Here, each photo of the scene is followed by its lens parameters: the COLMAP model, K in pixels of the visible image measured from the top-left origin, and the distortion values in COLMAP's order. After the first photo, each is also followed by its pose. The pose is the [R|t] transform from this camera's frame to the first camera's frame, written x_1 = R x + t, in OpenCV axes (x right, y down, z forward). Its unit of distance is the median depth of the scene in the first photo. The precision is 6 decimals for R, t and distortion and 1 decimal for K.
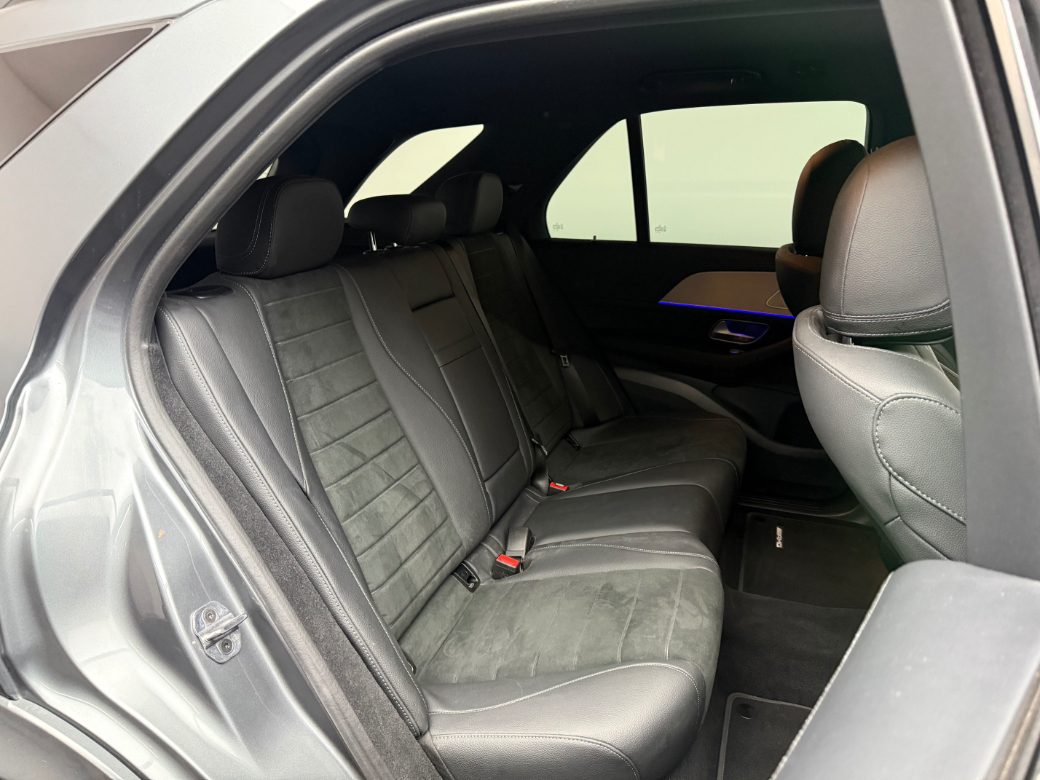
lens RADIAL K [[730.7, 0, 520.0], [0, 730.7, 390.0], [0, 0, 1]] dist [0.098885, -0.213990]
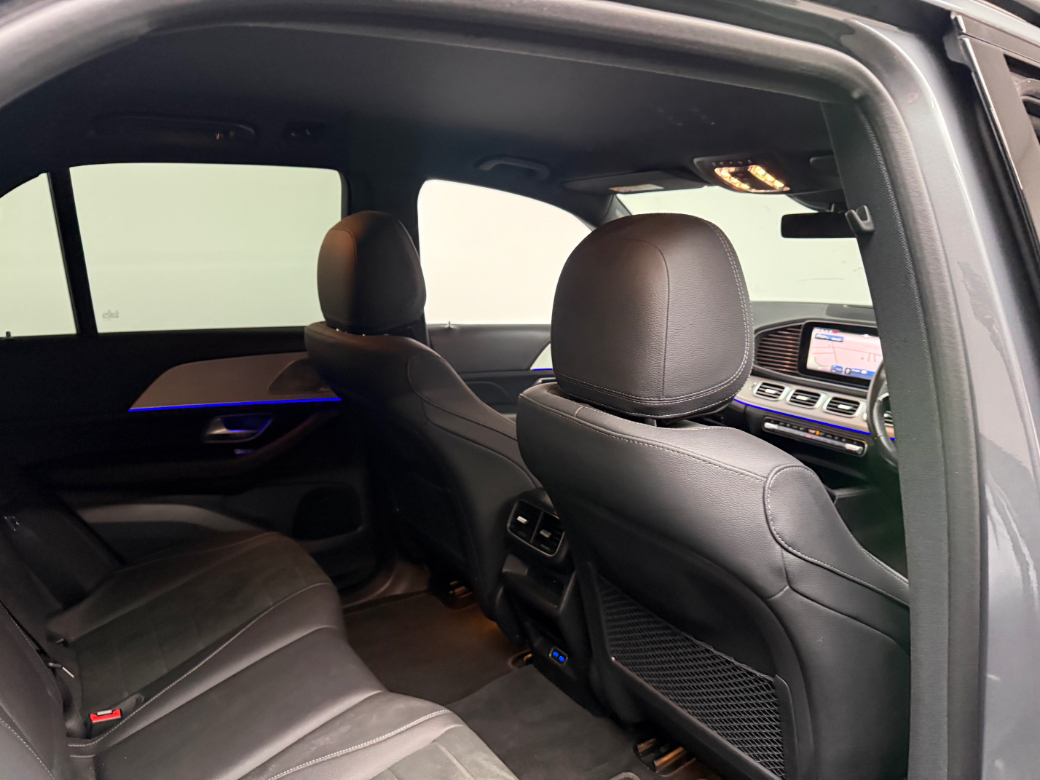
lens RADIAL K [[730.7, 0, 520.0], [0, 730.7, 390.0], [0, 0, 1]] dist [0.098885, -0.213990]
pose [[0.594992, -0.155915, 0.788464, -0.173028], [0.220968, 0.974933, 0.026041, -0.073827], [-0.772760, 0.158731, 0.614530, 0.234157]]
